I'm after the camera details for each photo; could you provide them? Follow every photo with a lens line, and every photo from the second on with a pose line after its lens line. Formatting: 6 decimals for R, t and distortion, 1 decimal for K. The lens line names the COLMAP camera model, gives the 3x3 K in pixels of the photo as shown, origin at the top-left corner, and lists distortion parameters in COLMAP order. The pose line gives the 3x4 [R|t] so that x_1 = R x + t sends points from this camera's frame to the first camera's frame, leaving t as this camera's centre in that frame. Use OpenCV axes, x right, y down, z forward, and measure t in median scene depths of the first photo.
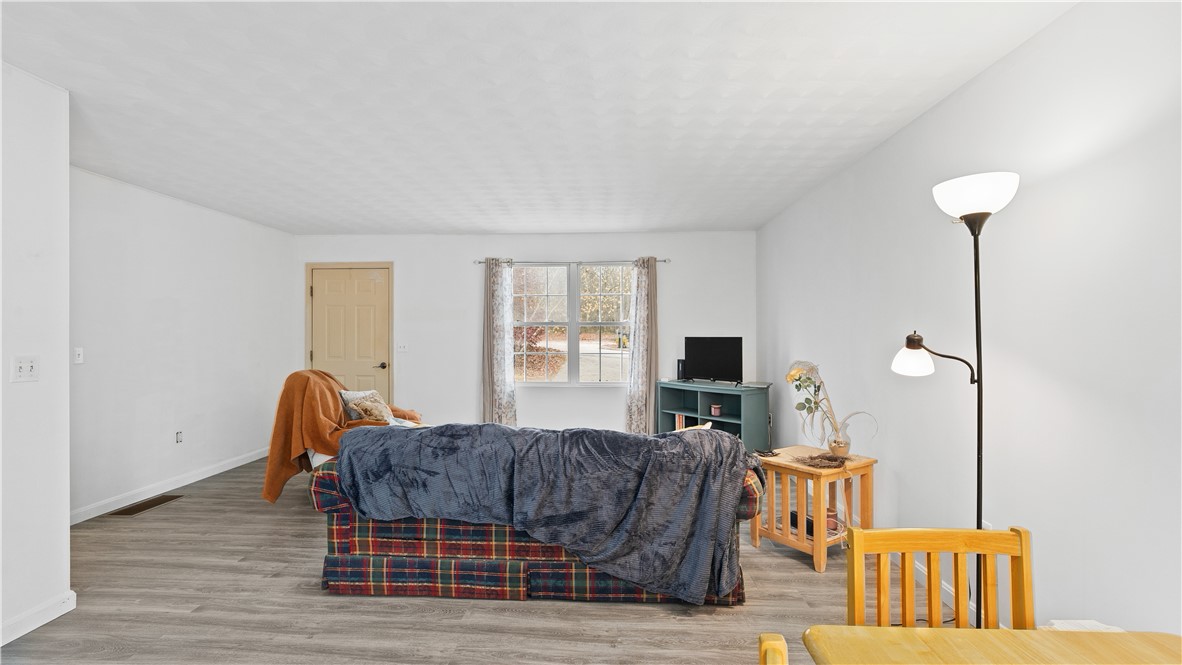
lens RADIAL K [[566.3, 0, 587.4], [0, 566.3, 328.9], [0, 0, 1]] dist [-0.002032, 0.000491]
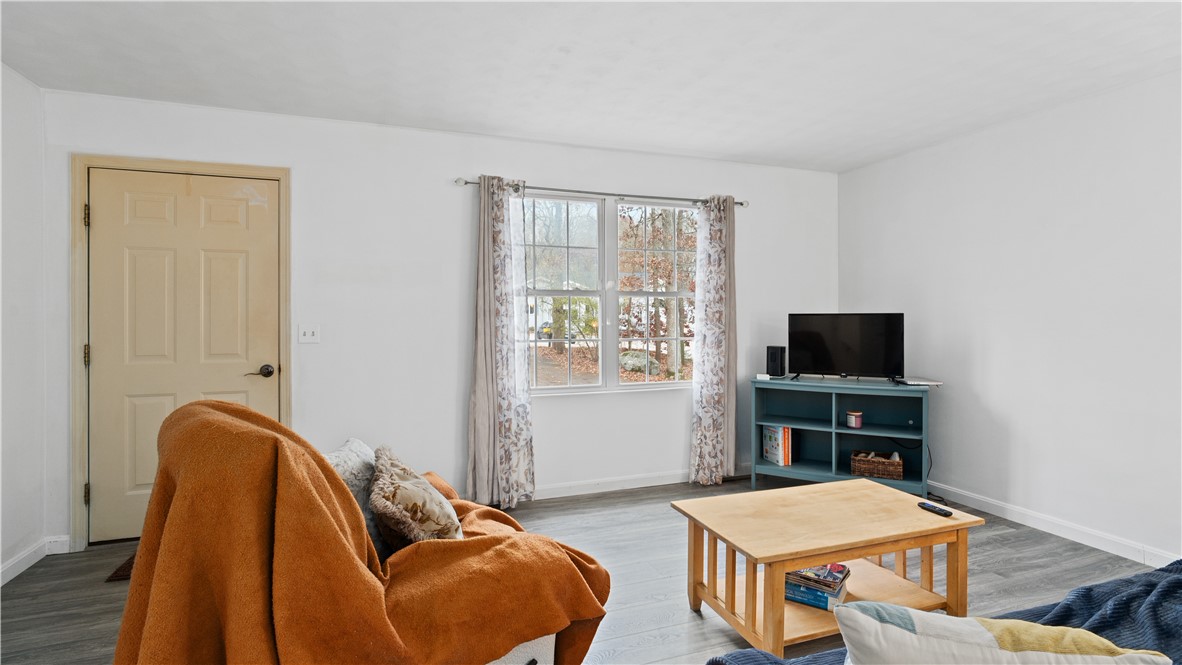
lens RADIAL K [[568.5, 0, 590.5], [0, 568.5, 314.4], [0, 0, 1]] dist [-0.002425, -0.000007]
pose [[0.923826, 0.001381, 0.382810, -0.294369], [-0.000652, 0.999998, -0.002034, 0.015420], [-0.382812, 0.001629, 0.923825, 0.428825]]
